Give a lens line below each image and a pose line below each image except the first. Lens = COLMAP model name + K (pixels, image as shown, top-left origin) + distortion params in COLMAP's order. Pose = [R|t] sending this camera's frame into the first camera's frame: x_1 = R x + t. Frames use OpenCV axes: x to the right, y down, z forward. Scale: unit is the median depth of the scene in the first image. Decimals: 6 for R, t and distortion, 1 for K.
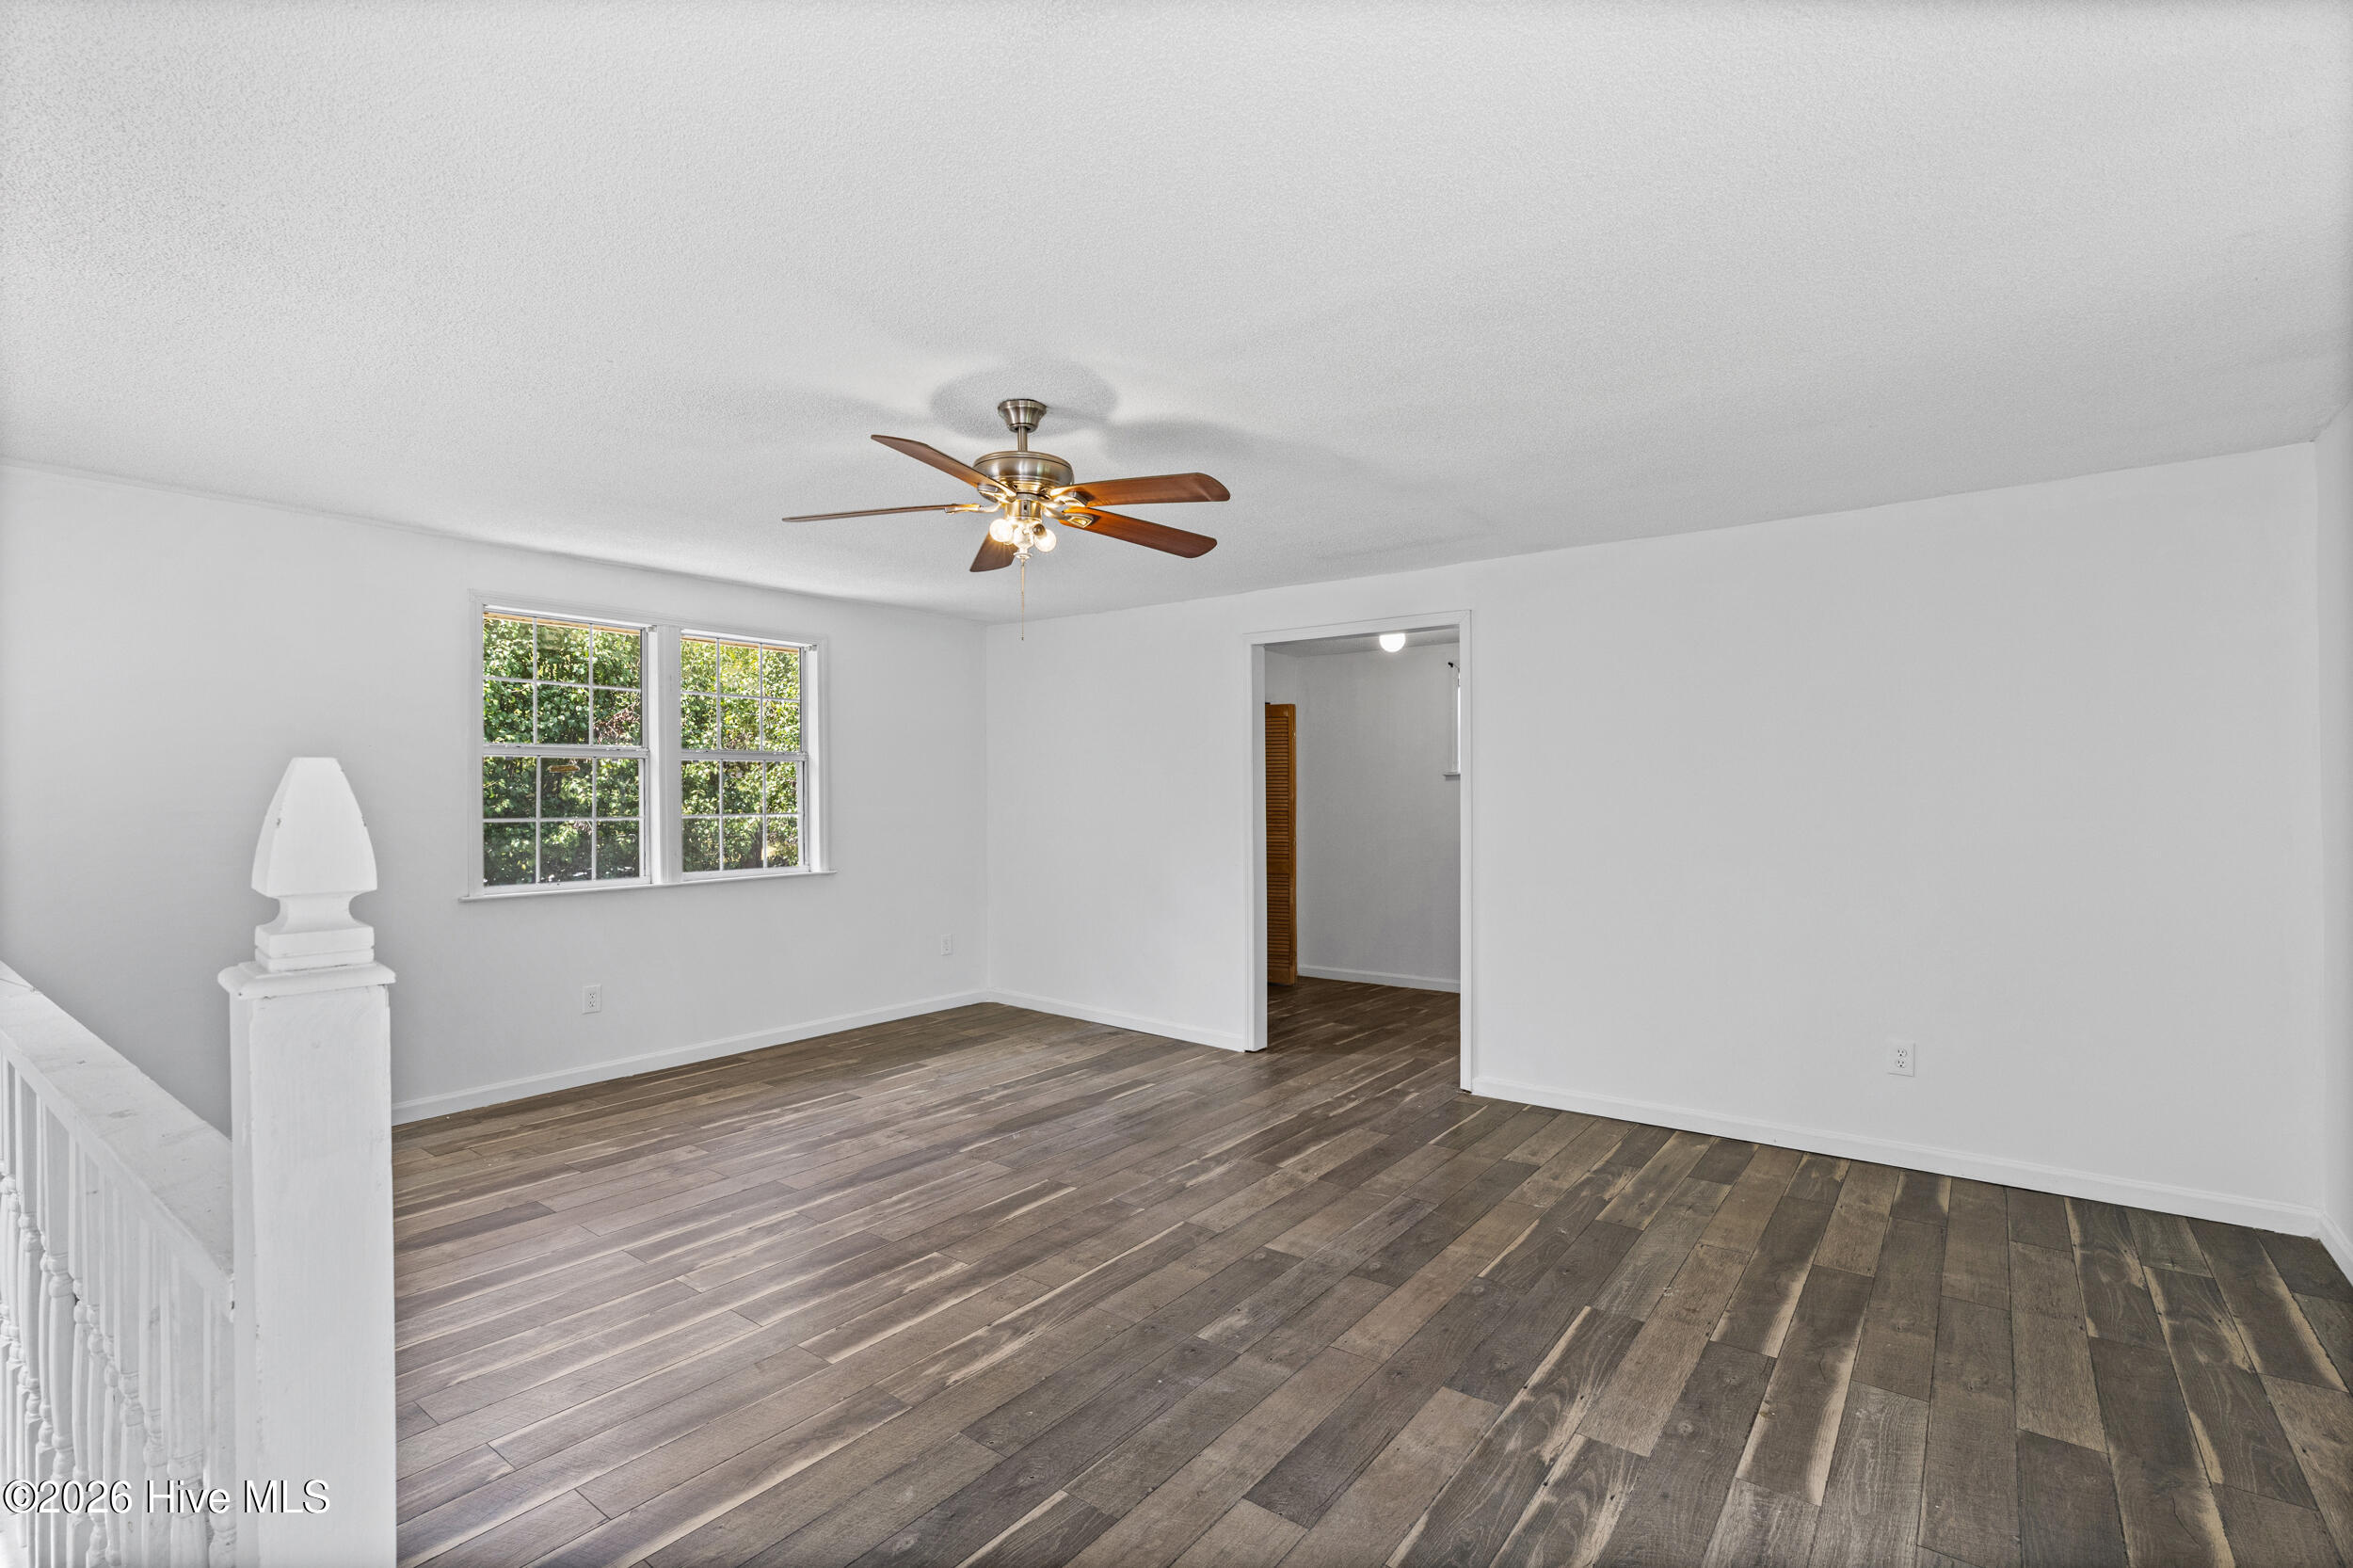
lens RADIAL K [[1075.7, 0, 1171.6], [0, 1075.7, 793.3], [0, 0, 1]] dist [0.000619, -0.000045]
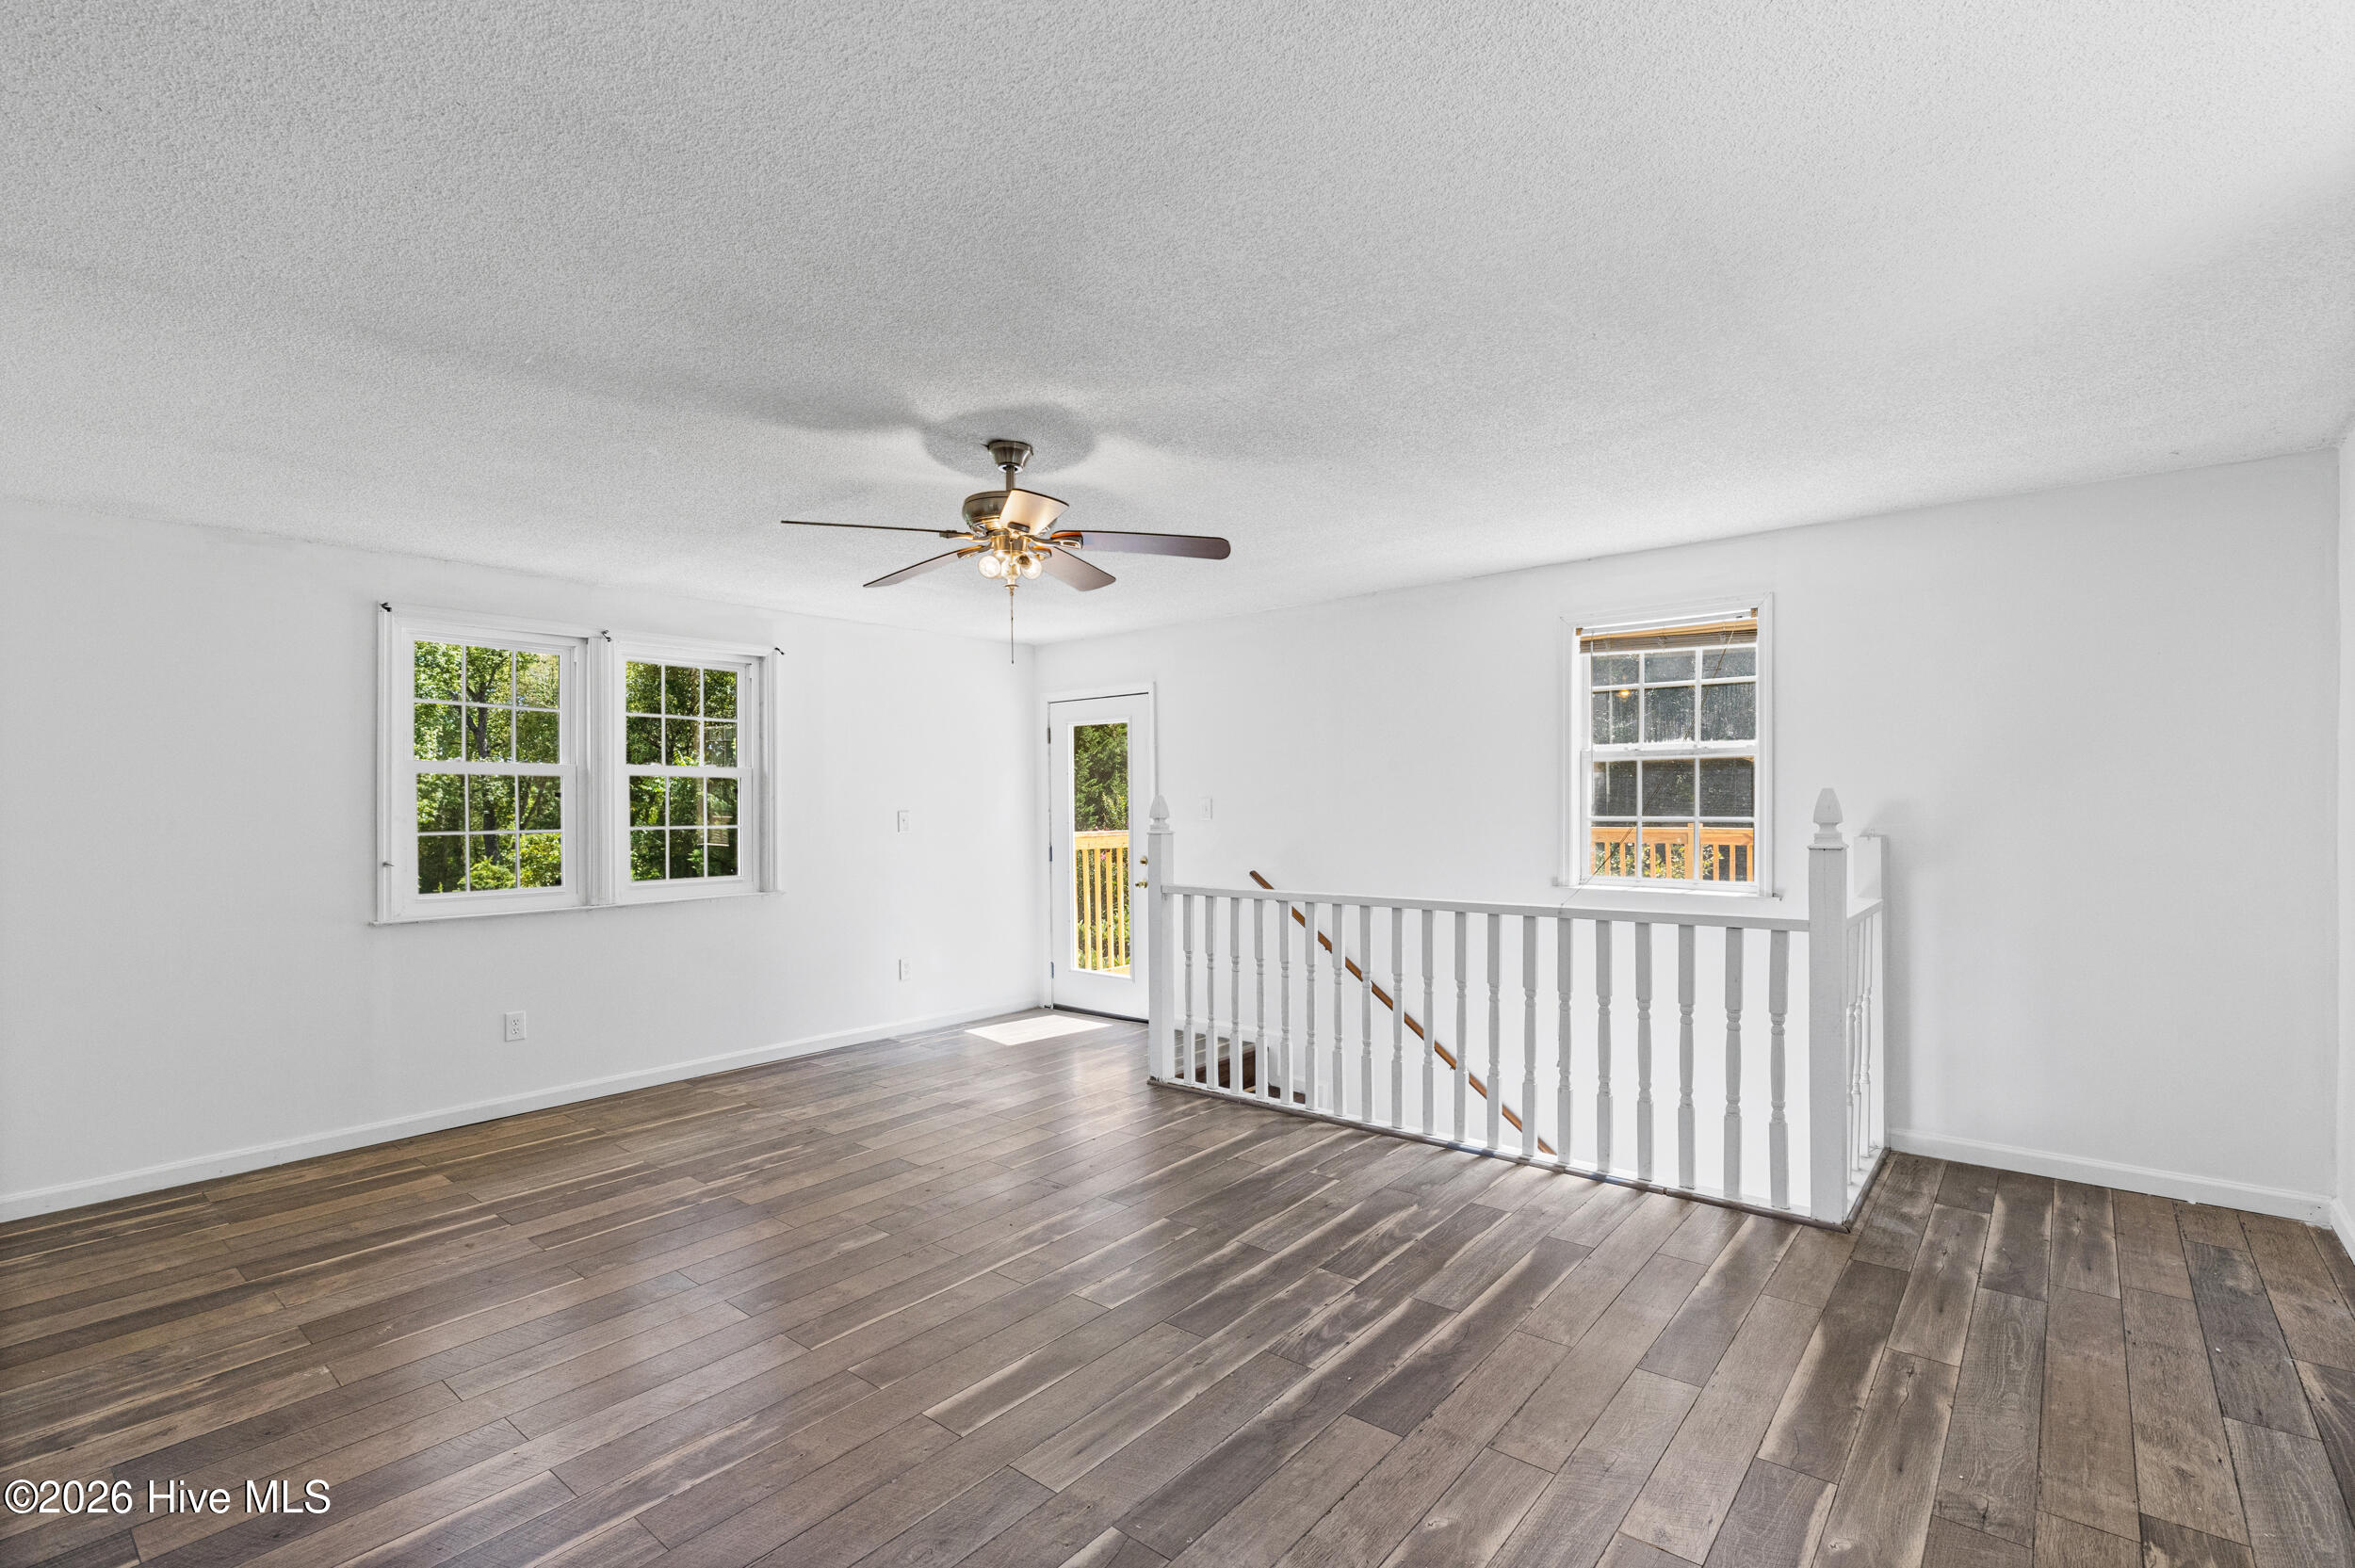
lens RADIAL K [[1076.5, 0, 1180.5], [0, 1076.5, 792.7], [0, 0, 1]] dist [0.000619, -0.000045]
pose [[-0.999066, 0.013447, 0.041072, -0.317541], [0.013421, 0.999910, -0.000914, -0.010445], [-0.041080, -0.000361, -0.999156, 1.886565]]
